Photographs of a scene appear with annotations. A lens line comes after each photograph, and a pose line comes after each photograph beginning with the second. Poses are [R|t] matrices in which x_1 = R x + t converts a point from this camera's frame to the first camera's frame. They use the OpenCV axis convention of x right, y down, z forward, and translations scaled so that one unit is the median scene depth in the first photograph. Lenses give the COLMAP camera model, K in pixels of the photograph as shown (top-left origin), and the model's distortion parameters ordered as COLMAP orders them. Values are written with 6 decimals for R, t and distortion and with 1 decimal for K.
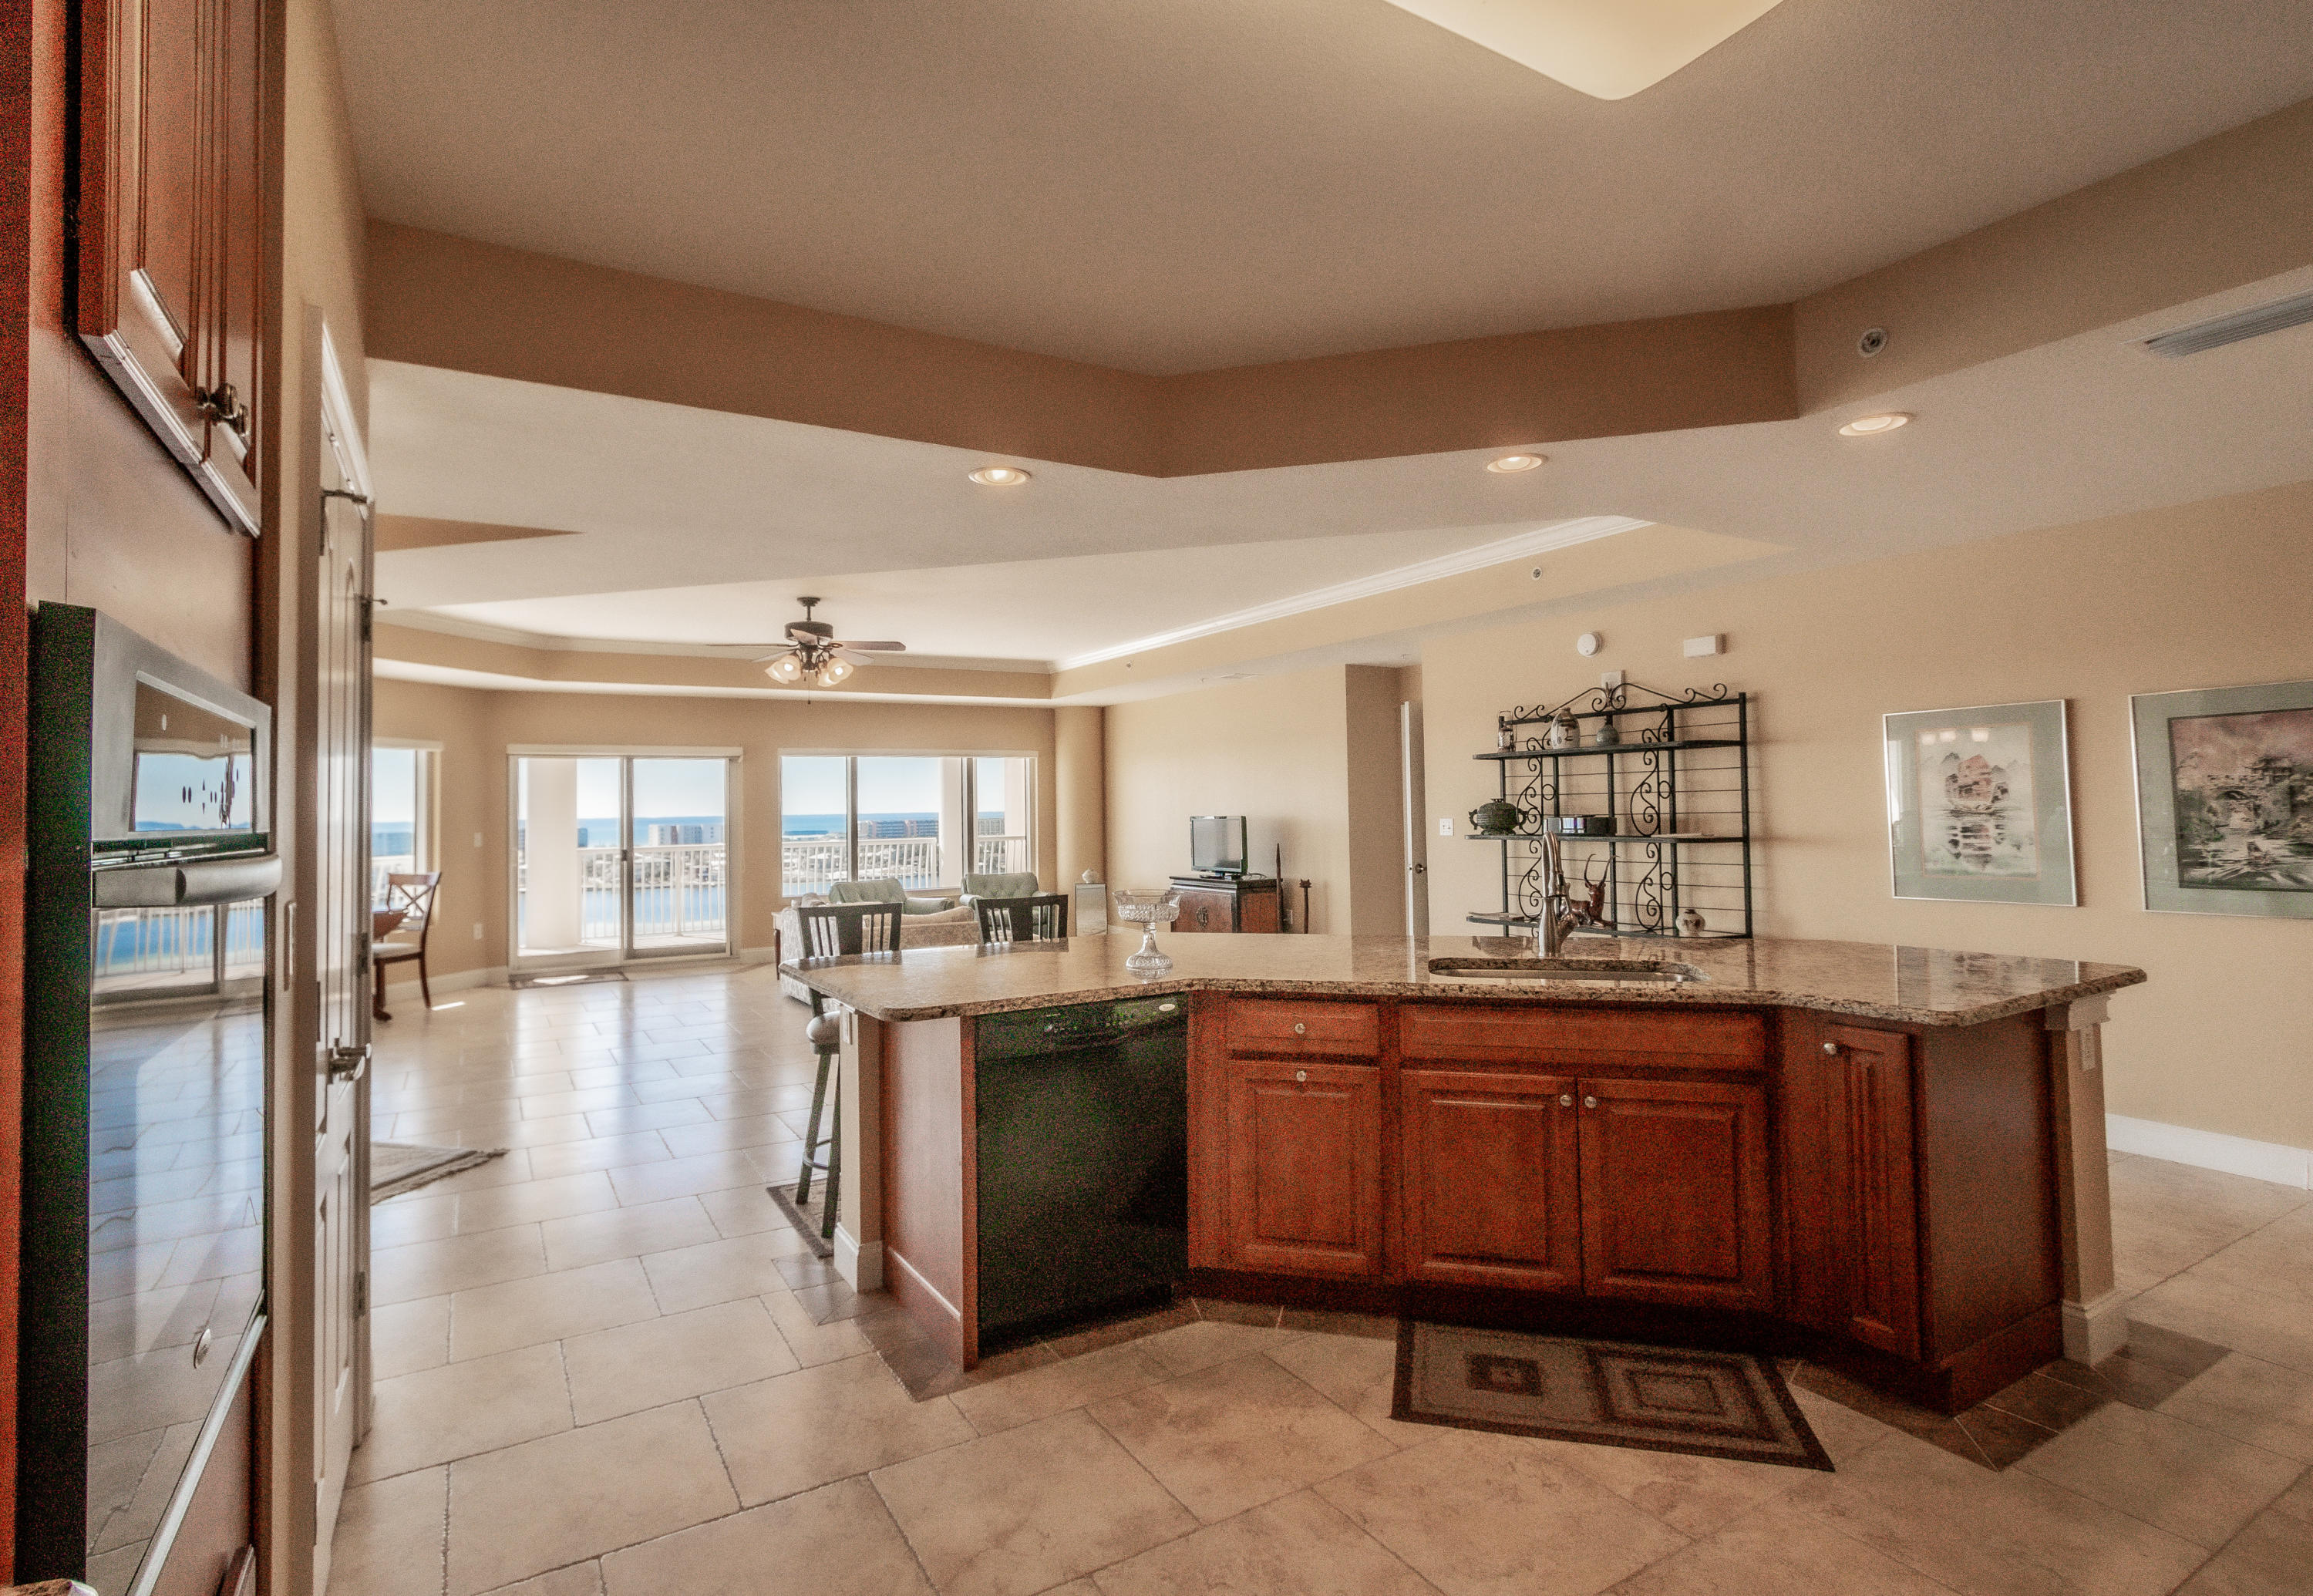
lens RADIAL K [[1130.5, 0, 1135.0], [0, 1130.5, 793.8], [0, 0, 1]] dist [-0.001897, -0.000057]
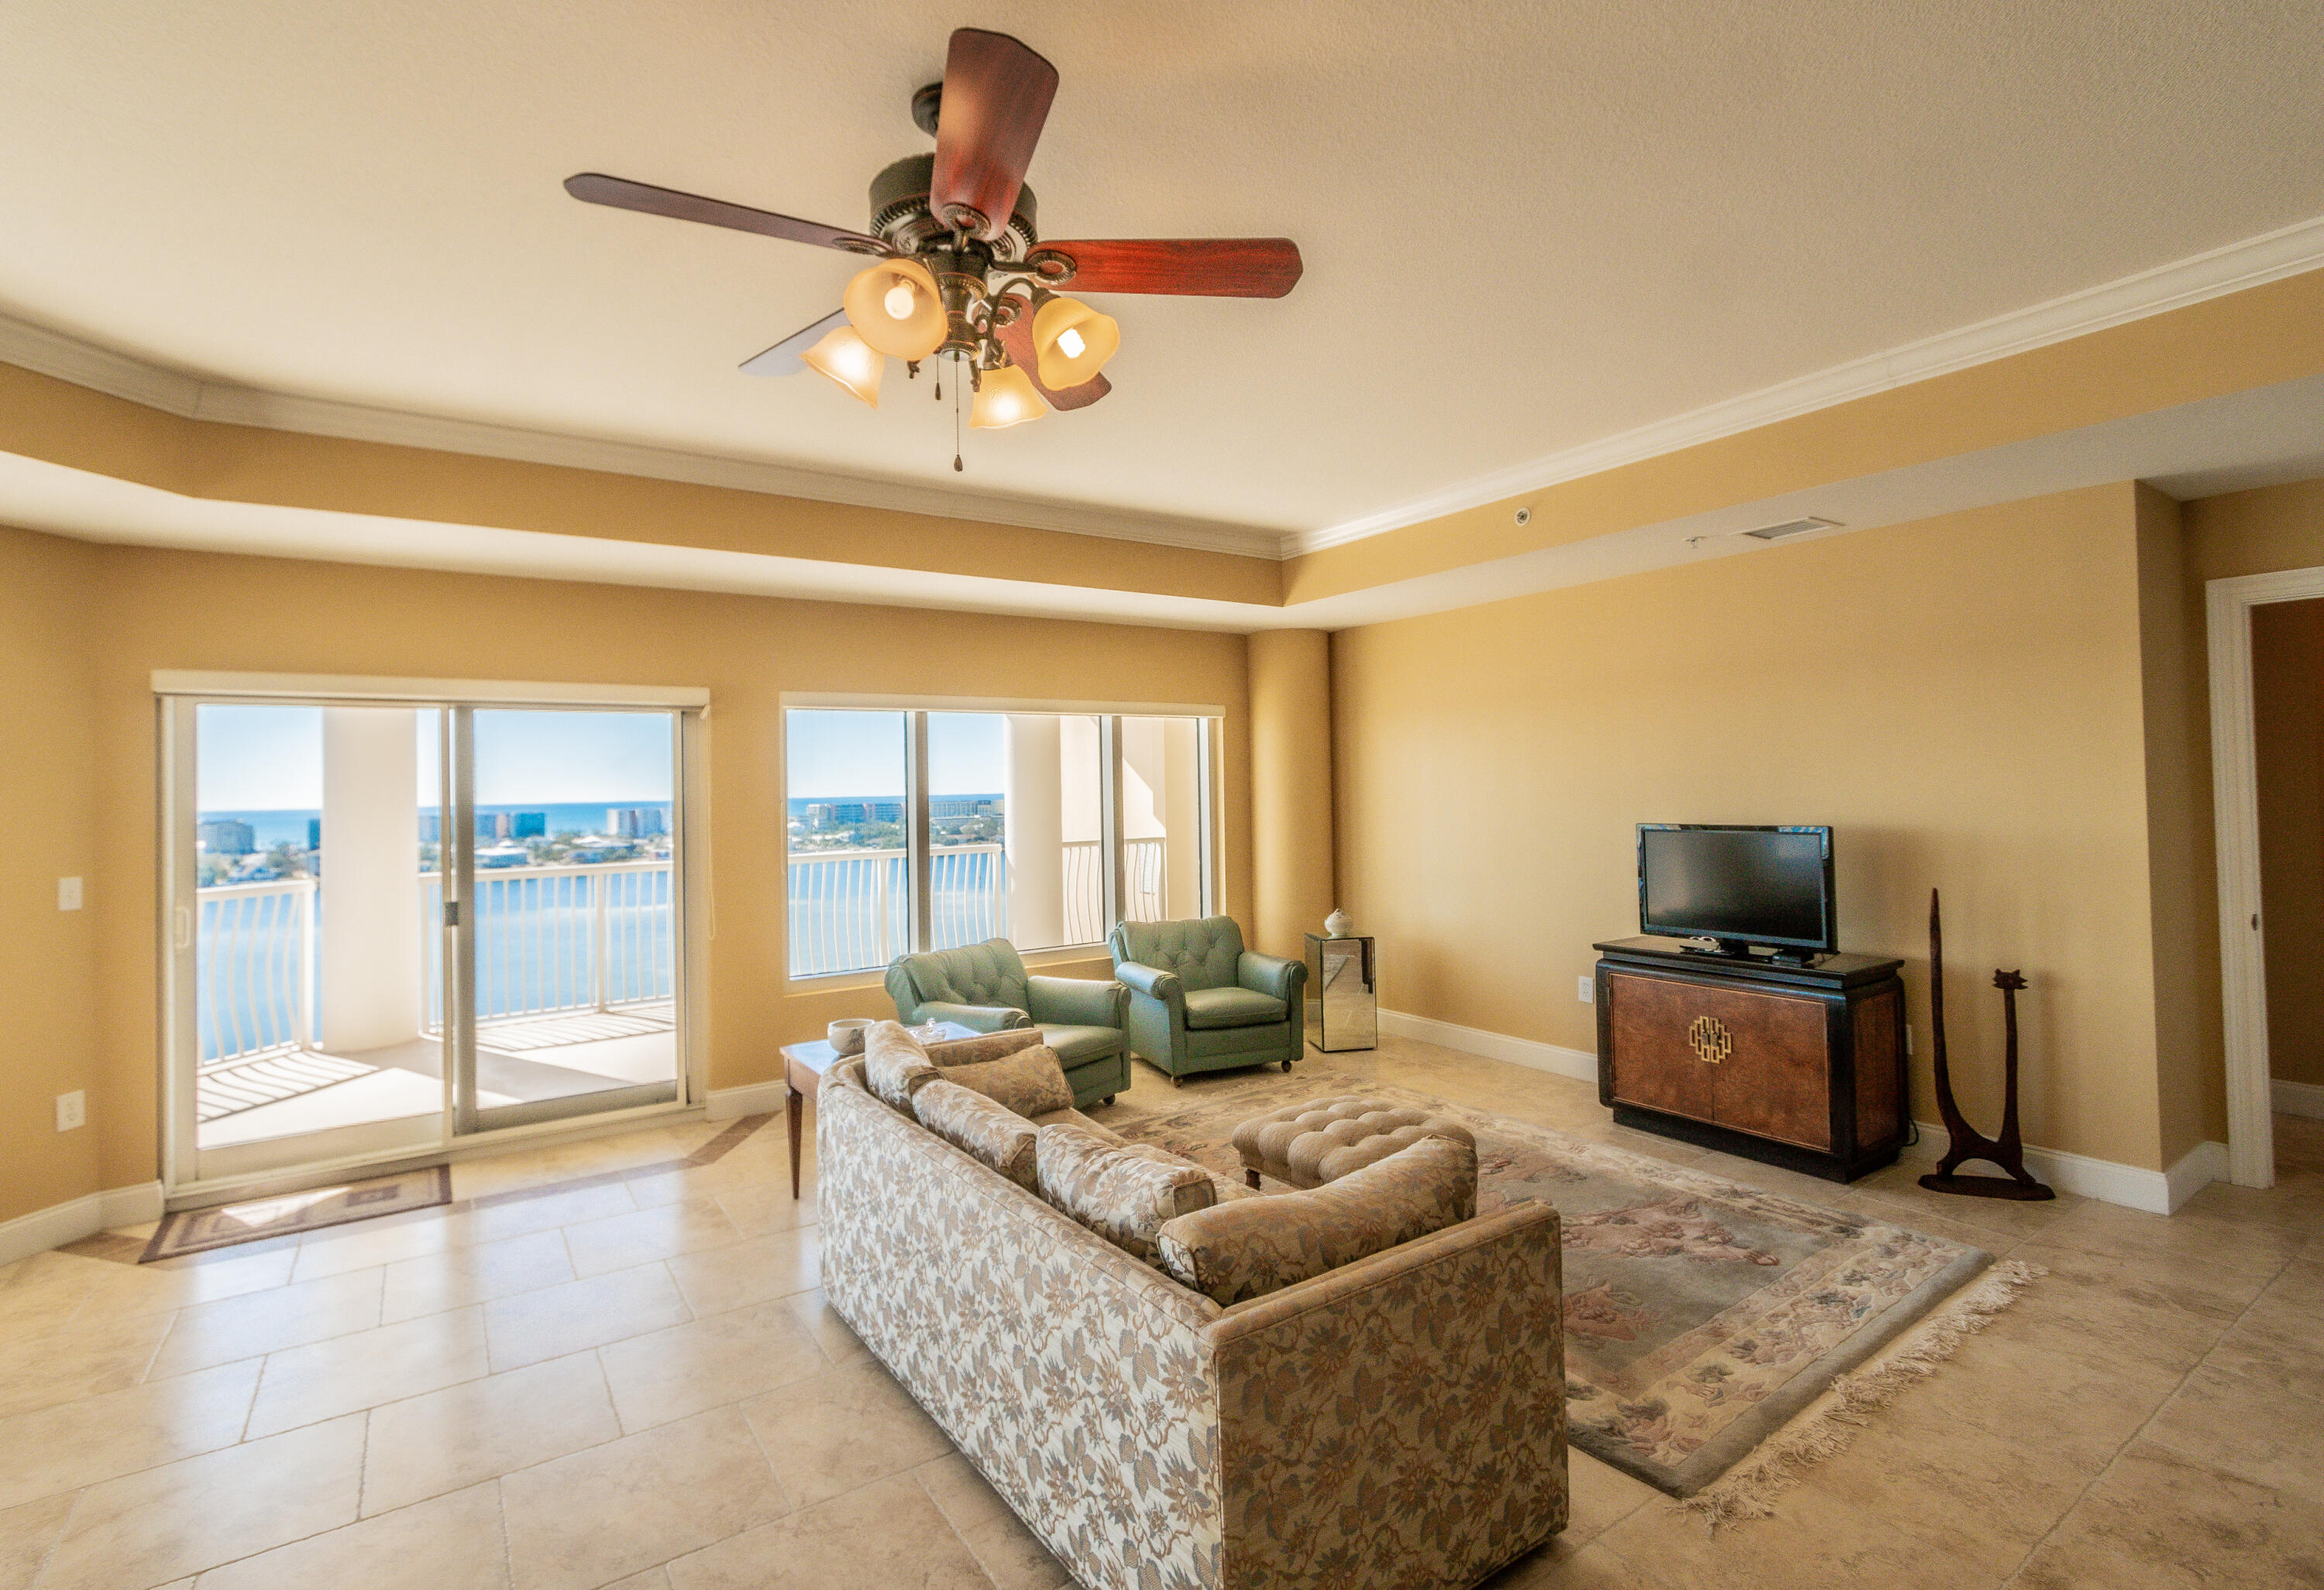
lens RADIAL K [[1079.1, 0, 1155.1], [0, 1079.1, 784.2], [0, 0, 1]] dist [-0.004240, 0.001385]
pose [[0.998241, -0.001995, 0.059261, -0.184946], [0.001343, 0.999938, 0.011042, -0.003773], [-0.059279, -0.010943, 0.998181, 0.530376]]
